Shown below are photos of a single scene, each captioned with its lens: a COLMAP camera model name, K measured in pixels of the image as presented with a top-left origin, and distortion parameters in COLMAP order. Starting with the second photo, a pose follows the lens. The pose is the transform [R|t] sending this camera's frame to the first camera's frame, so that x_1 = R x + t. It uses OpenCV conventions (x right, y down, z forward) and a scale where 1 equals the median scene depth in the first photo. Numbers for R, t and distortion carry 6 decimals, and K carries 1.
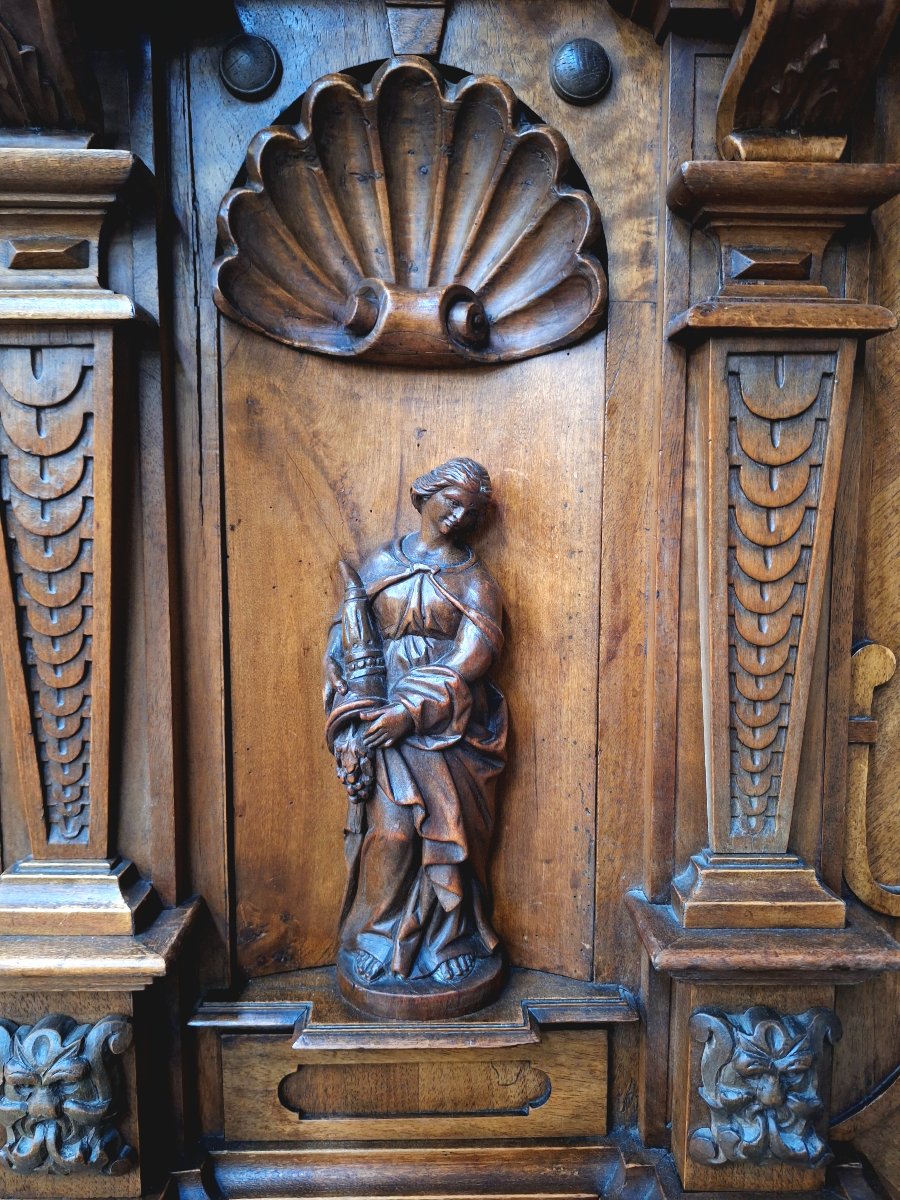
lens RADIAL K [[800.0, 0, 460.0], [0, 800.0, 596.8], [0, 0, 1]] dist [0.004367, -0.004648]
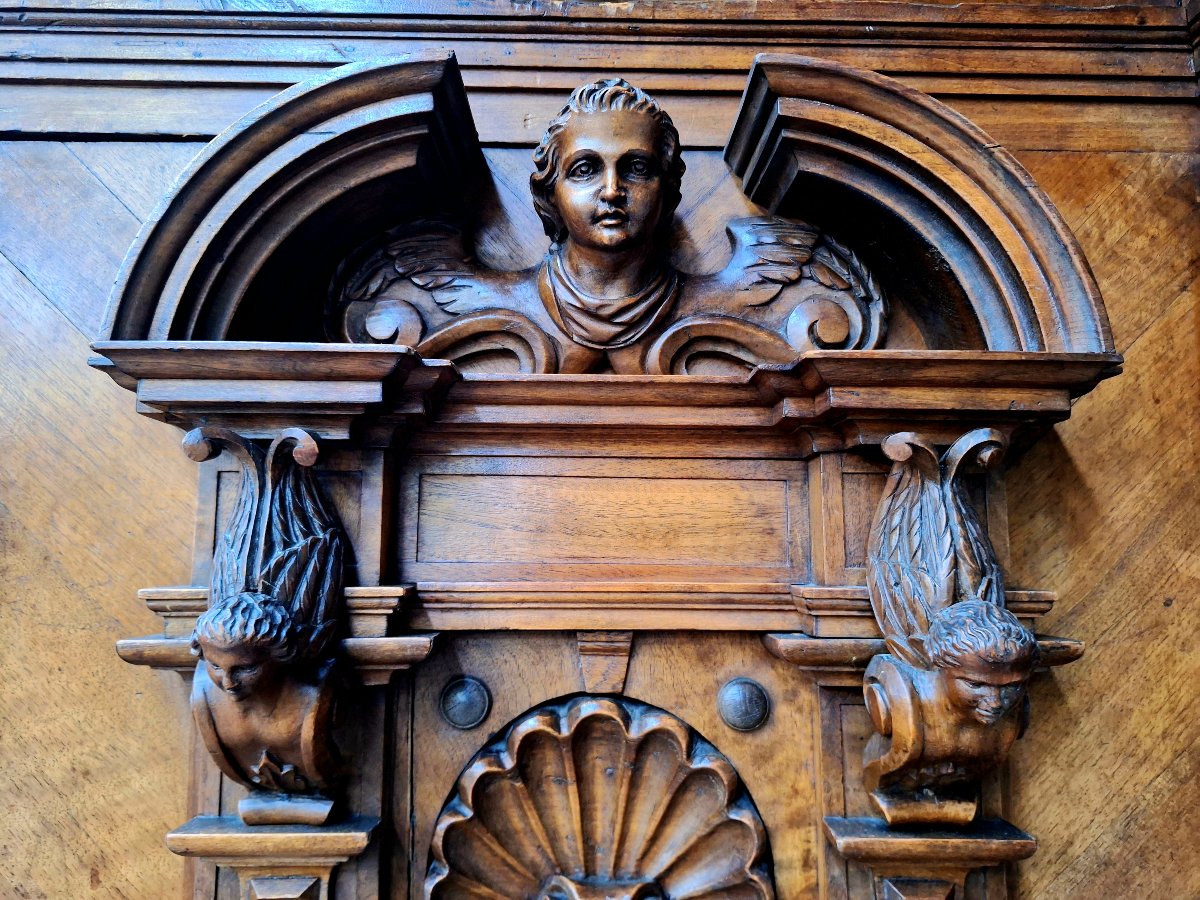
lens RADIAL K [[800.0, 0, 594.8], [0, 800.0, 446.8], [0, 0, 1]] dist [0.004367, -0.004648]
pose [[0.999975, -0.001492, -0.006870, -0.059648], [-0.000135, 0.972960, -0.230975, -0.744560], [0.007029, 0.230970, 0.972935, -0.240548]]
